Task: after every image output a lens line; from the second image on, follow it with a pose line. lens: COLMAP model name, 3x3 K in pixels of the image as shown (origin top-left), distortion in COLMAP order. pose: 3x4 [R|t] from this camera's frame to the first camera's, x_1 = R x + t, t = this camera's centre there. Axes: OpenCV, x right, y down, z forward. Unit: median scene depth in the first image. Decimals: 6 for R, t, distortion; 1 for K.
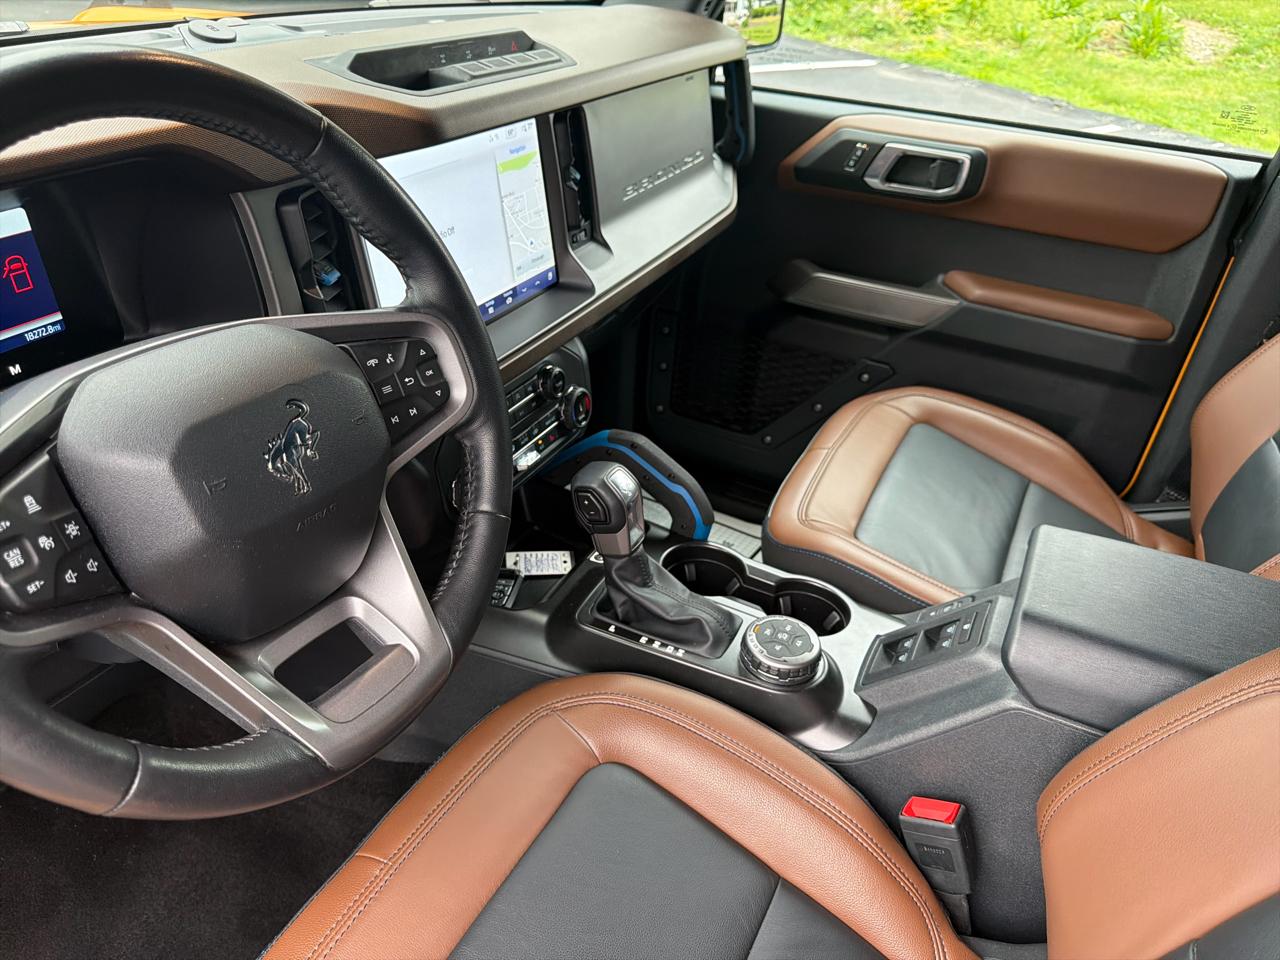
lens RADIAL K [[904.8, 0, 648.8], [0, 904.8, 471.0], [0, 0, 1]] dist [0.028820, -0.026926]
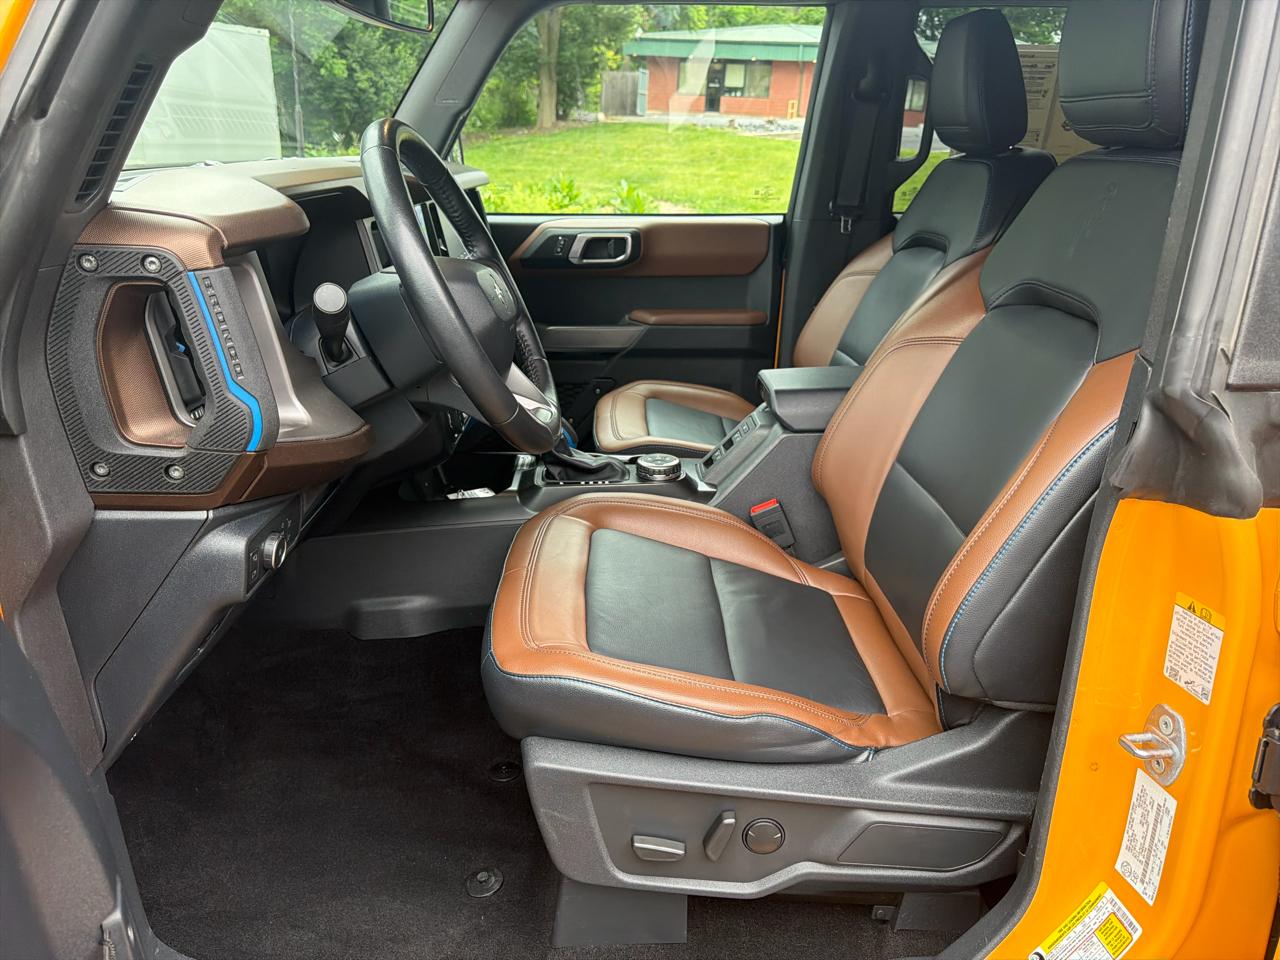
lens RADIAL K [[904.8, 0, 640.7], [0, 904.8, 485.4], [0, 0, 1]] dist [0.028820, -0.026926]
pose [[0.881688, -0.215283, 0.419856, -0.381821], [0.290795, 0.948688, -0.124218, 0.267837], [-0.371570, 0.231614, 0.899050, -0.332434]]
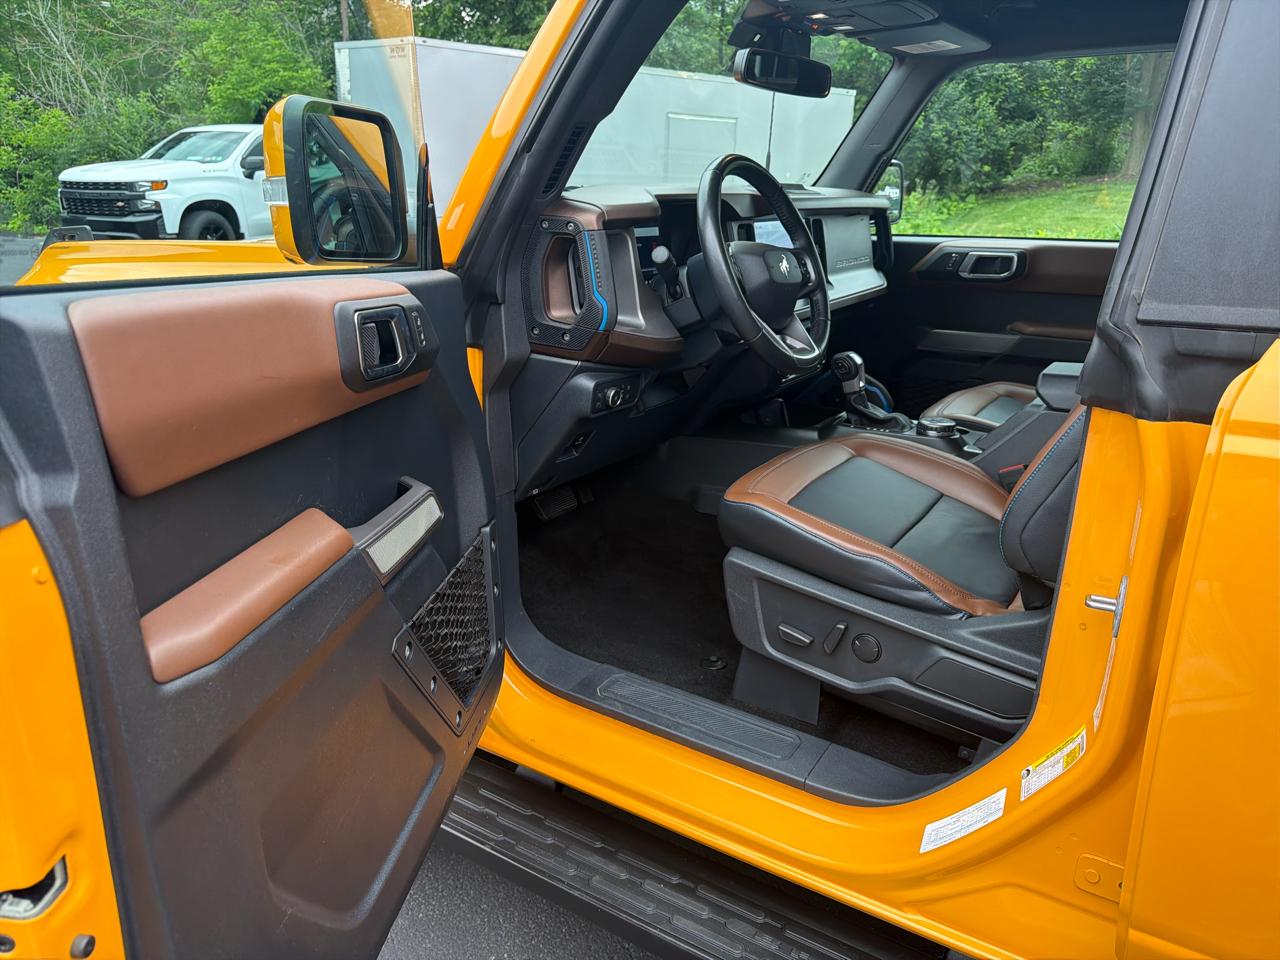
lens RADIAL K [[904.8, 0, 637.8], [0, 904.8, 480.8], [0, 0, 1]] dist [0.028820, -0.026926]
pose [[0.992718, -0.017729, -0.119151, -0.186395], [-0.013293, 0.966947, -0.254631, 0.546244], [0.119727, 0.254361, 0.959670, -0.700783]]
